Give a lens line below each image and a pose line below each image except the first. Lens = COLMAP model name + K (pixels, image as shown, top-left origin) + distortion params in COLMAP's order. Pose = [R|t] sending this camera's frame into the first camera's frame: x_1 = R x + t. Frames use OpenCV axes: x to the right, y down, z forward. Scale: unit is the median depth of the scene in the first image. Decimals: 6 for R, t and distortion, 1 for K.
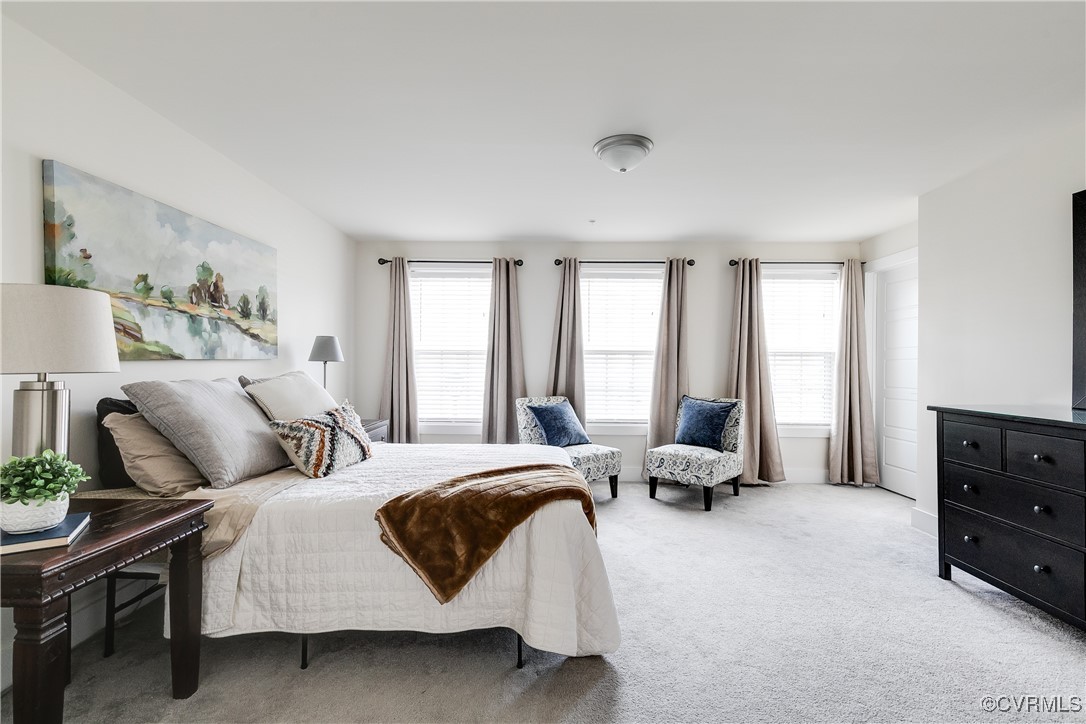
lens RADIAL K [[497.2, 0, 543.2], [0, 497.2, 358.9], [0, 0, 1]] dist [0.008709, -0.000594]
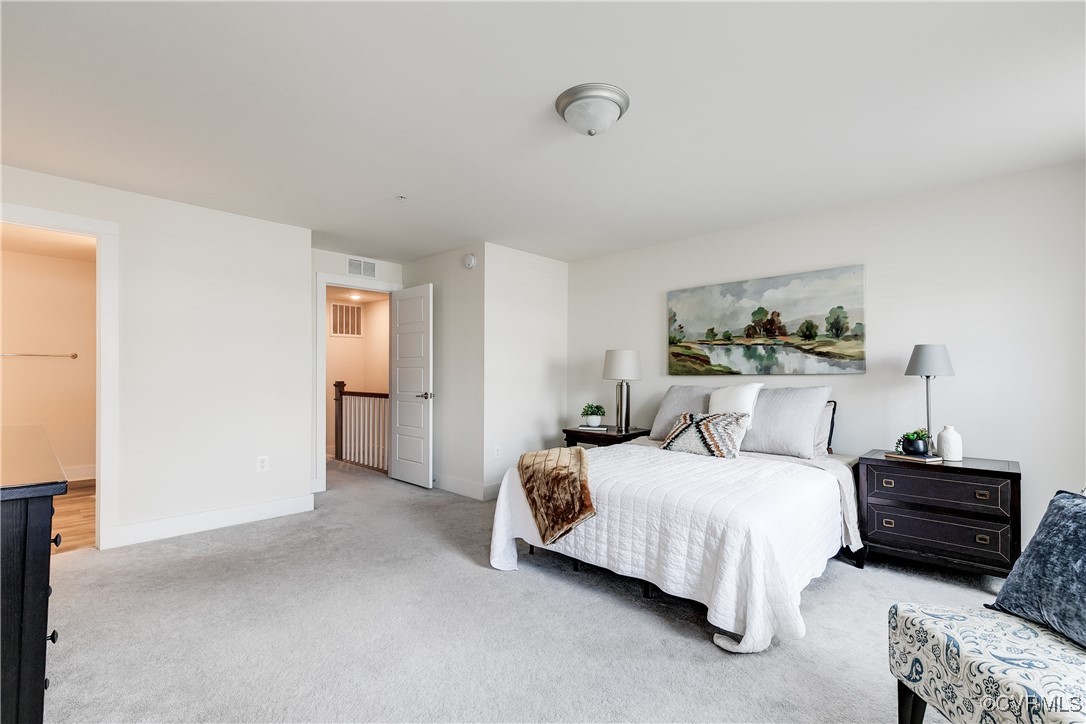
lens RADIAL K [[497.2, 0, 544.4], [0, 497.2, 363.8], [0, 0, 1]] dist [0.008709, -0.000594]
pose [[-0.682512, -0.020623, -0.730583, 0.828584], [0.000857, 0.999579, -0.029017, 0.012101], [0.730874, -0.020430, -0.682207, 1.566977]]
